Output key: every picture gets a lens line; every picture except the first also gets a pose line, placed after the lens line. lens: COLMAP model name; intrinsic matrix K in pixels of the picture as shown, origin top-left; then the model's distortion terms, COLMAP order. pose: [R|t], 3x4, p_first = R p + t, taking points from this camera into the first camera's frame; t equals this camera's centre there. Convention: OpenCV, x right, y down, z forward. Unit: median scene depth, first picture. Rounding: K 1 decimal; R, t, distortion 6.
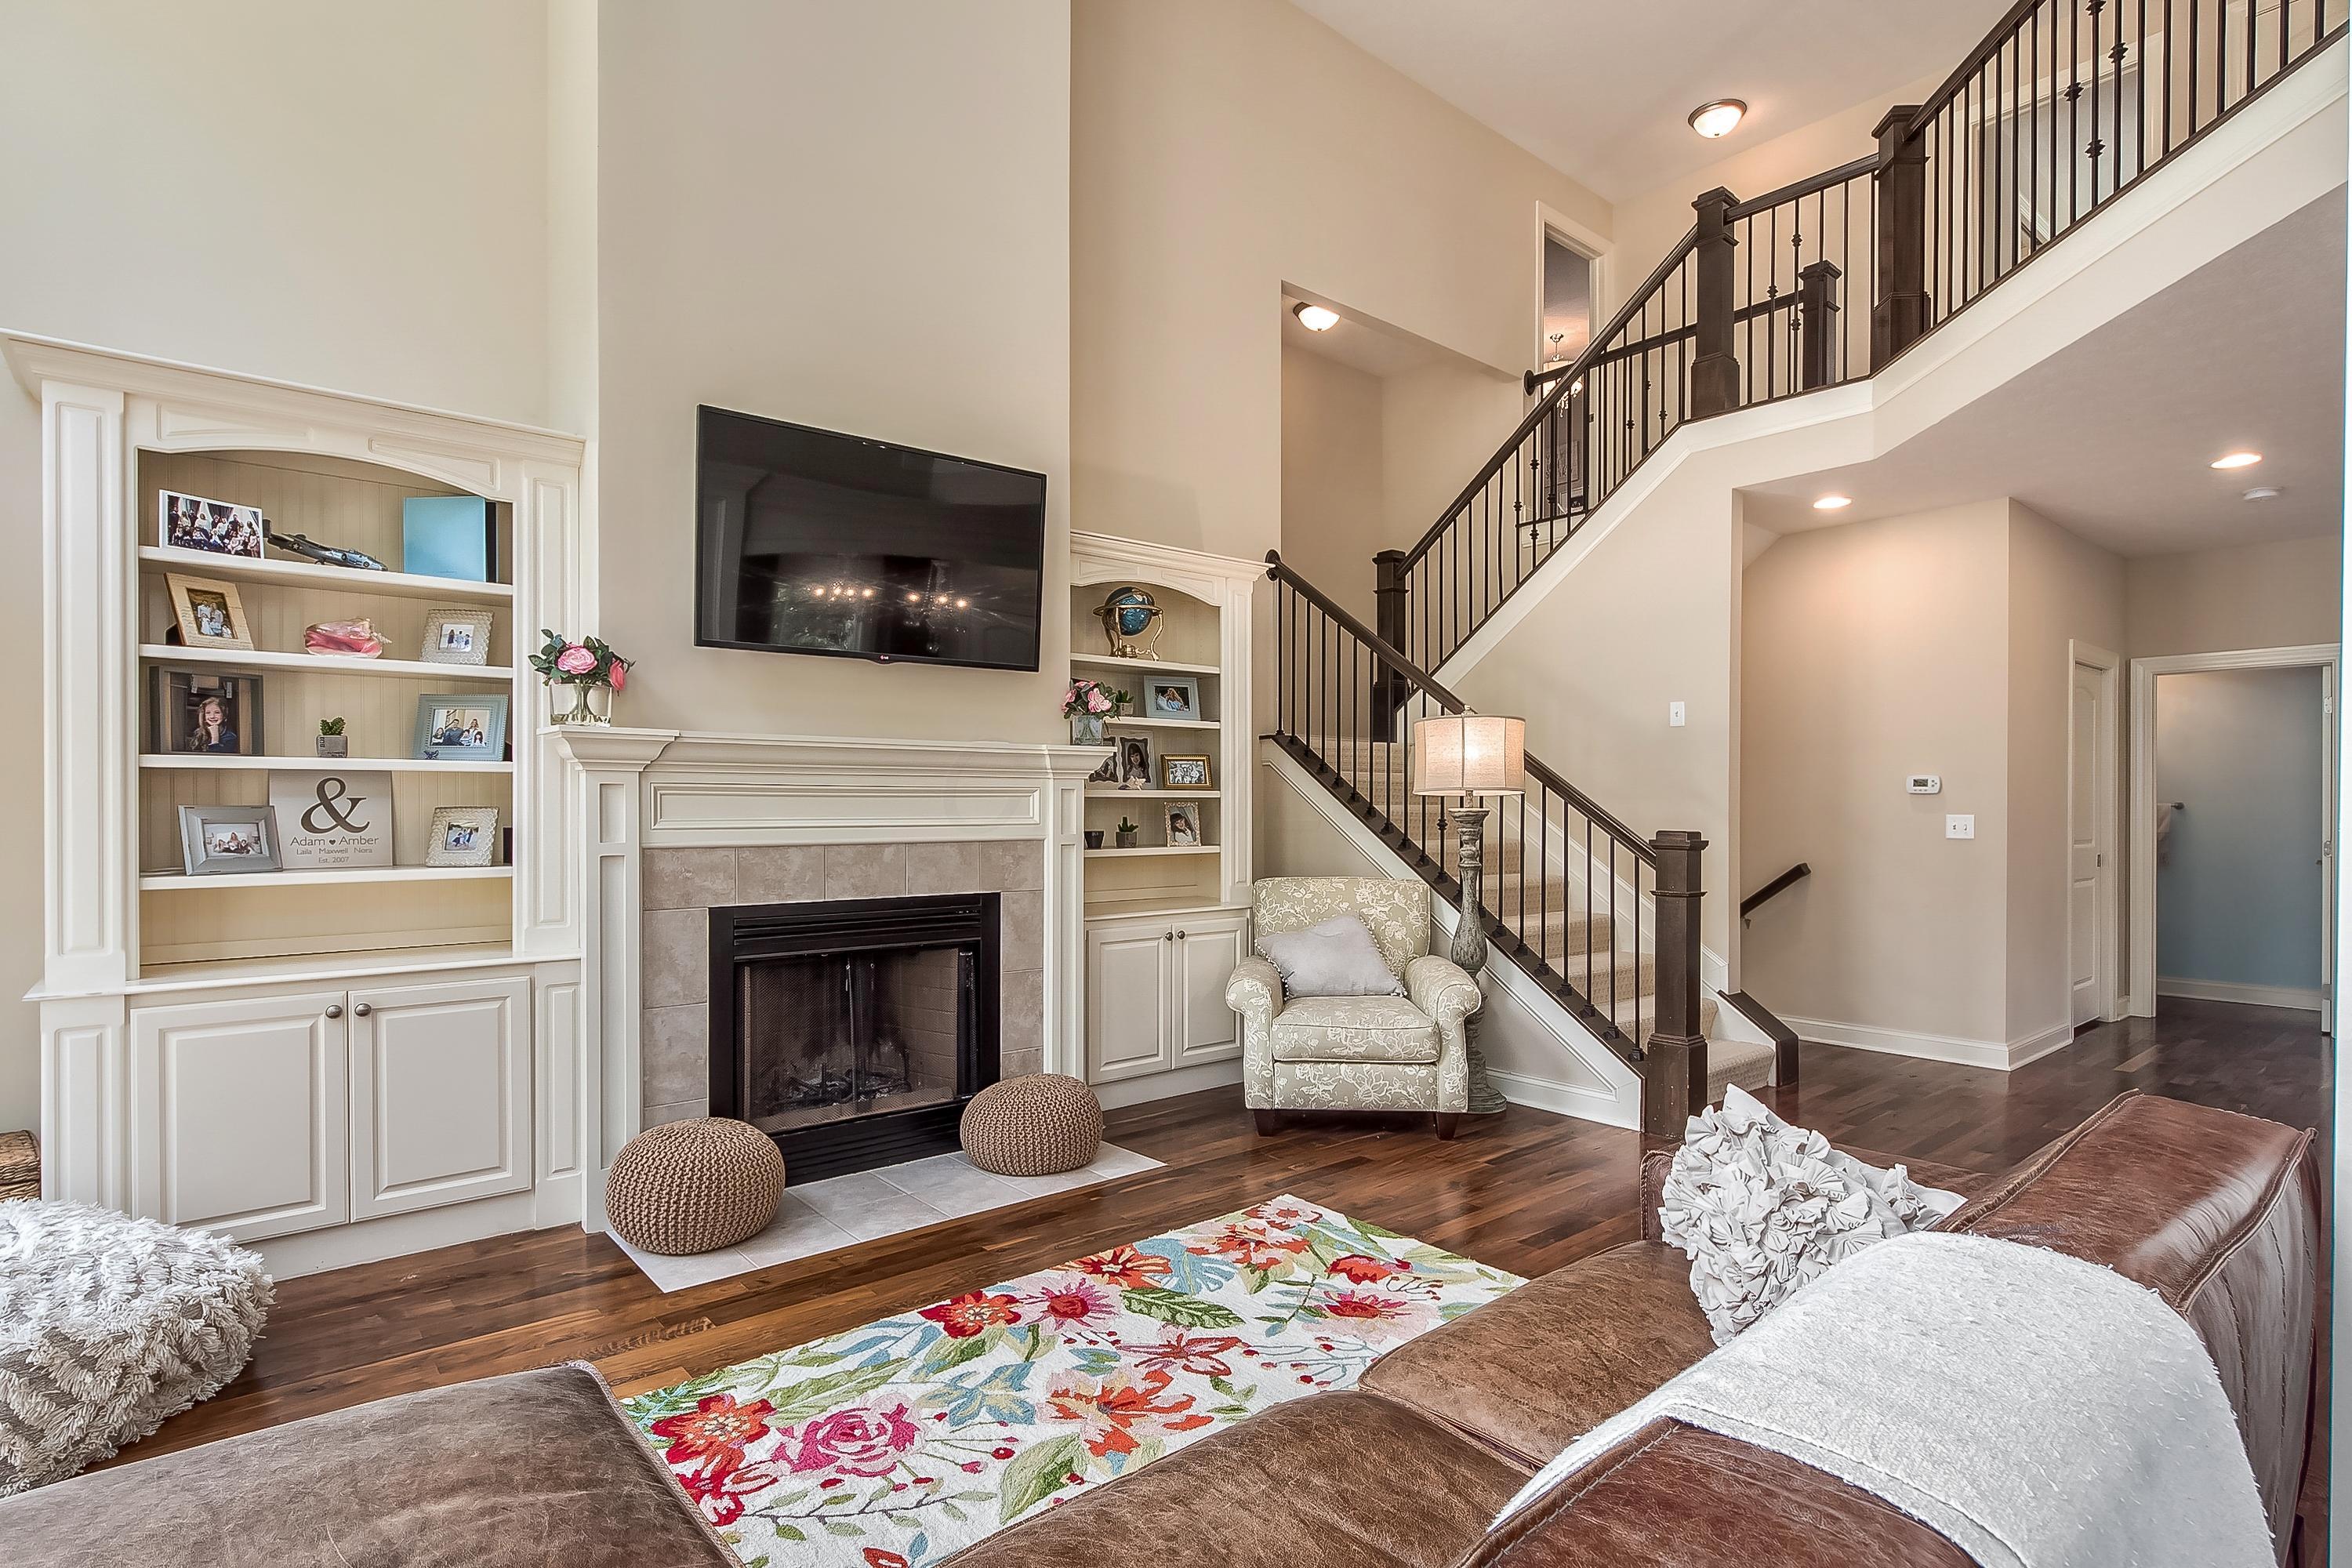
lens RADIAL K [[1162.4, 0, 1134.9], [0, 1162.4, 799.7], [0, 0, 1]] dist [0.000870, -0.000139]
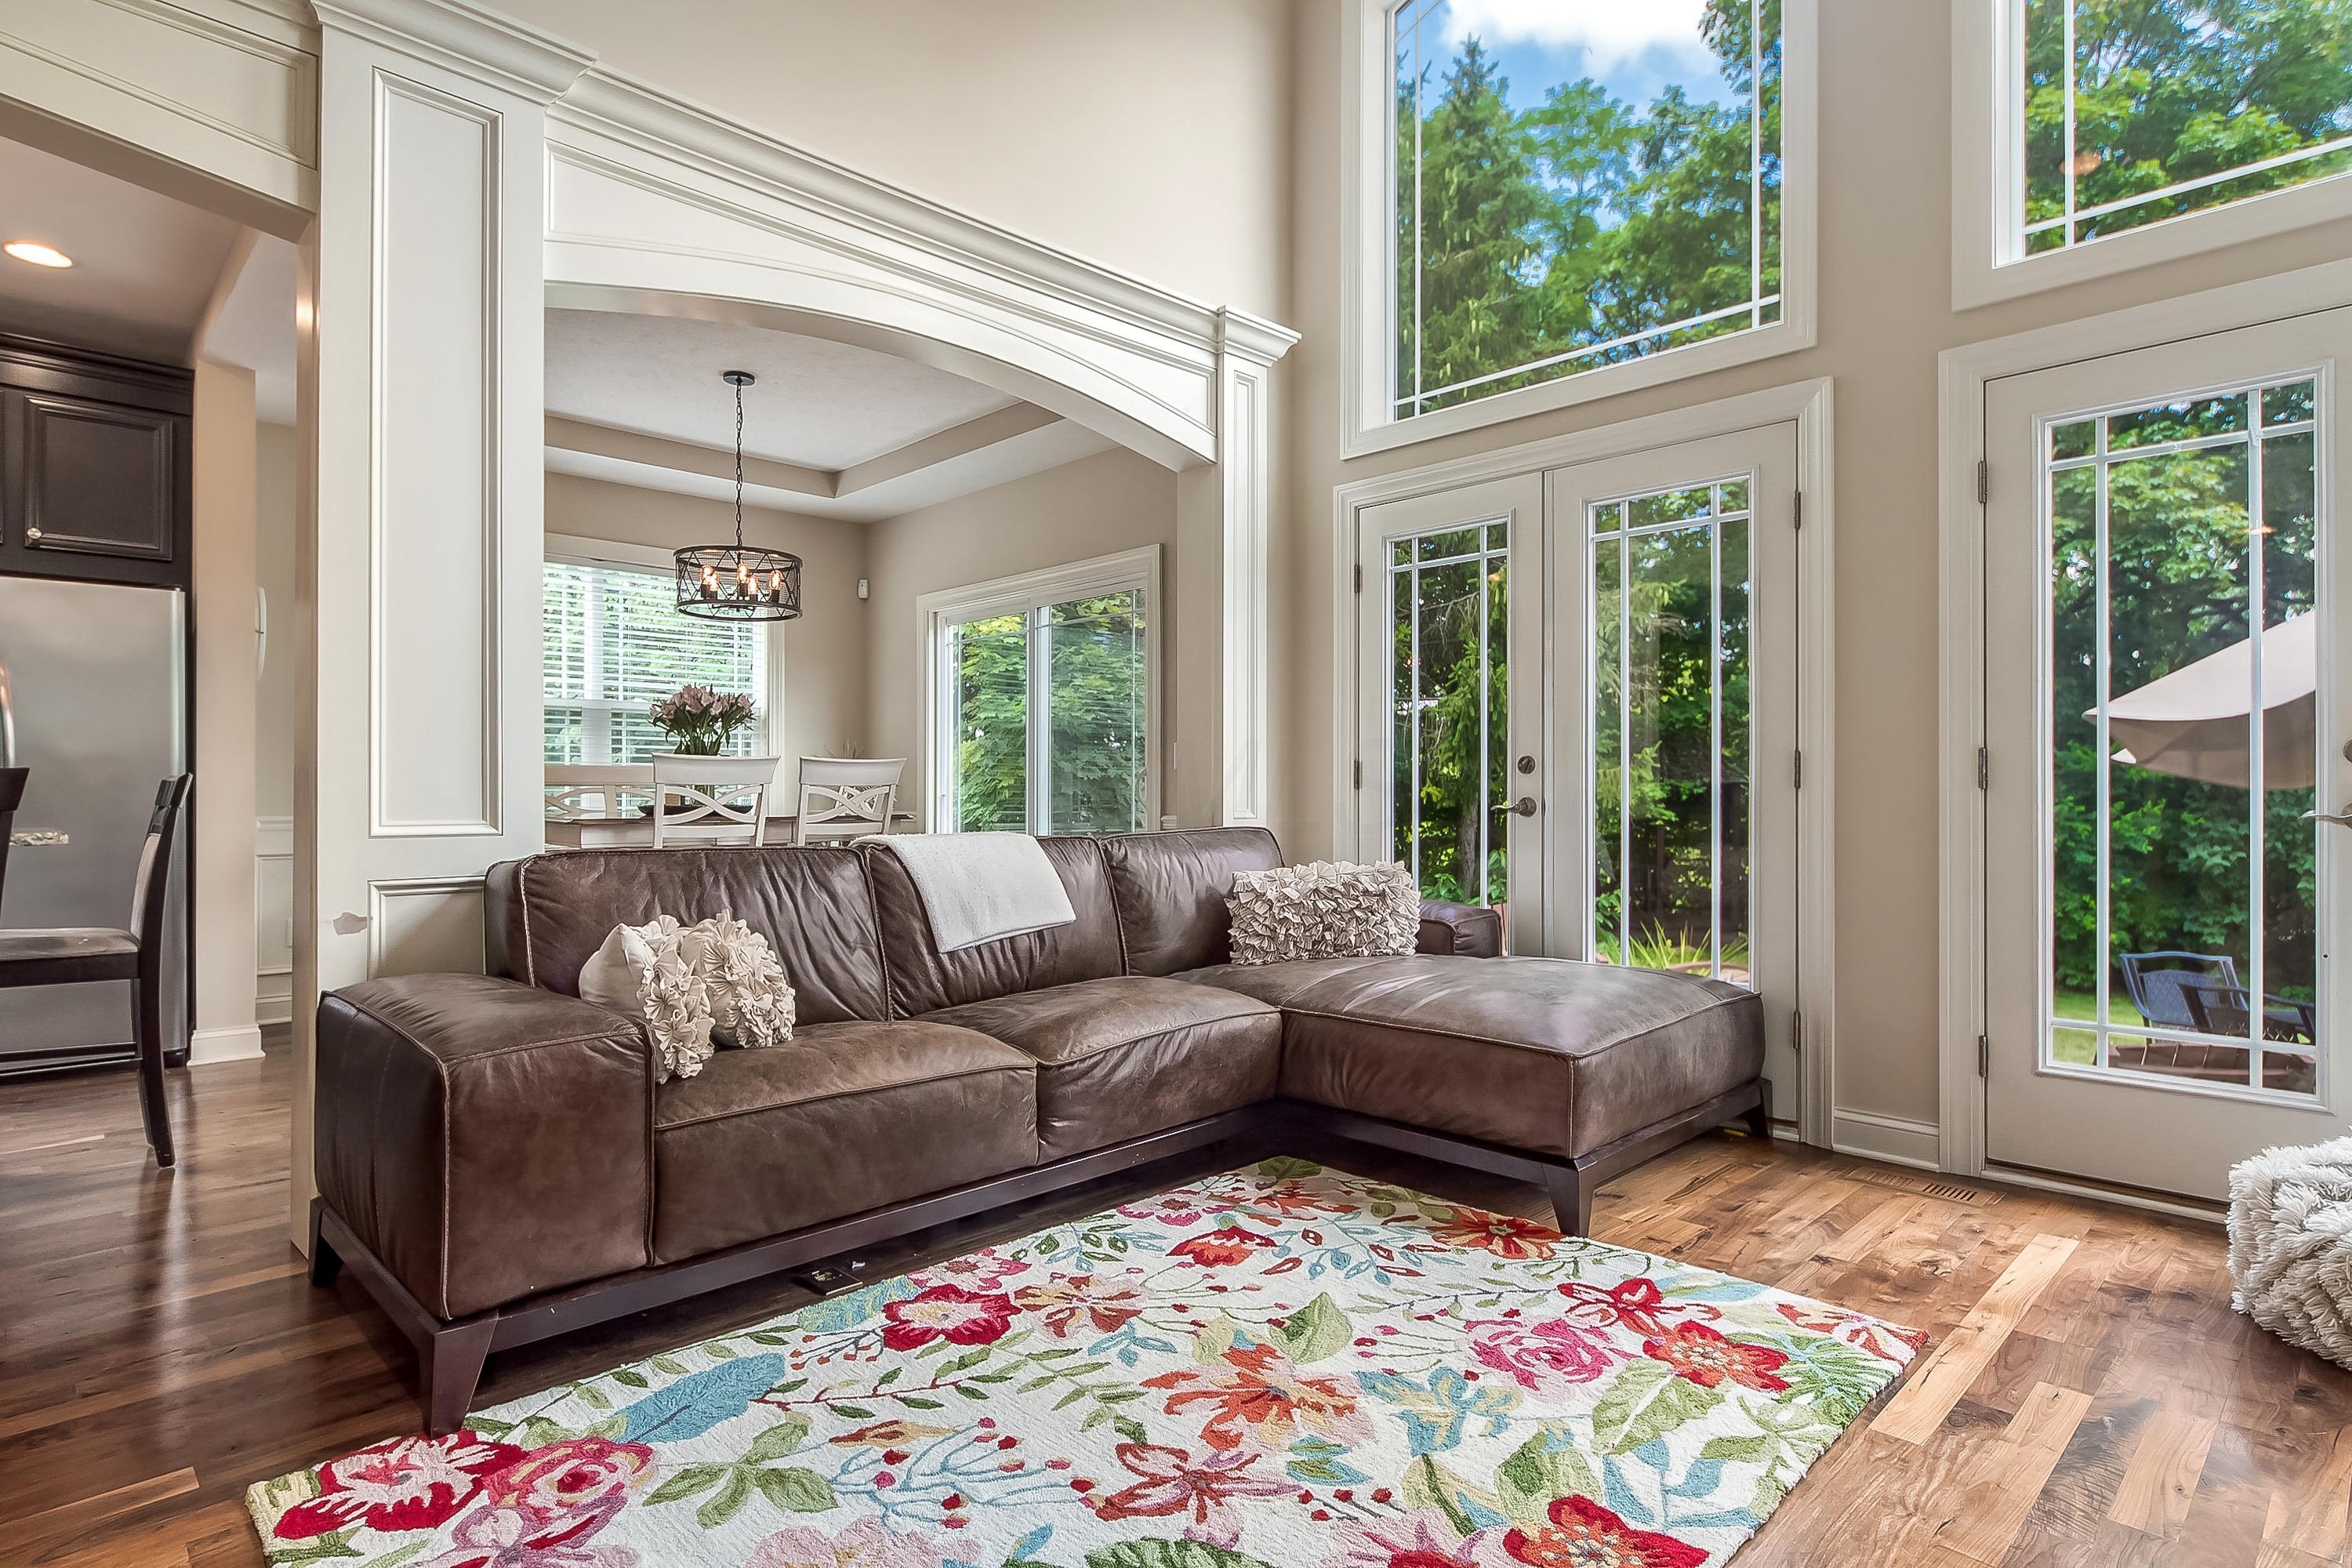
lens RADIAL K [[1230.6, 0, 1163.8], [0, 1230.6, 796.1], [0, 0, 1]] dist [0.002221, -0.000364]
pose [[-0.995036, 0.000457, -0.099511, 0.104275], [0.000579, 0.999999, -0.001199, 0.093431], [0.099510, -0.001251, -0.995036, 1.422800]]
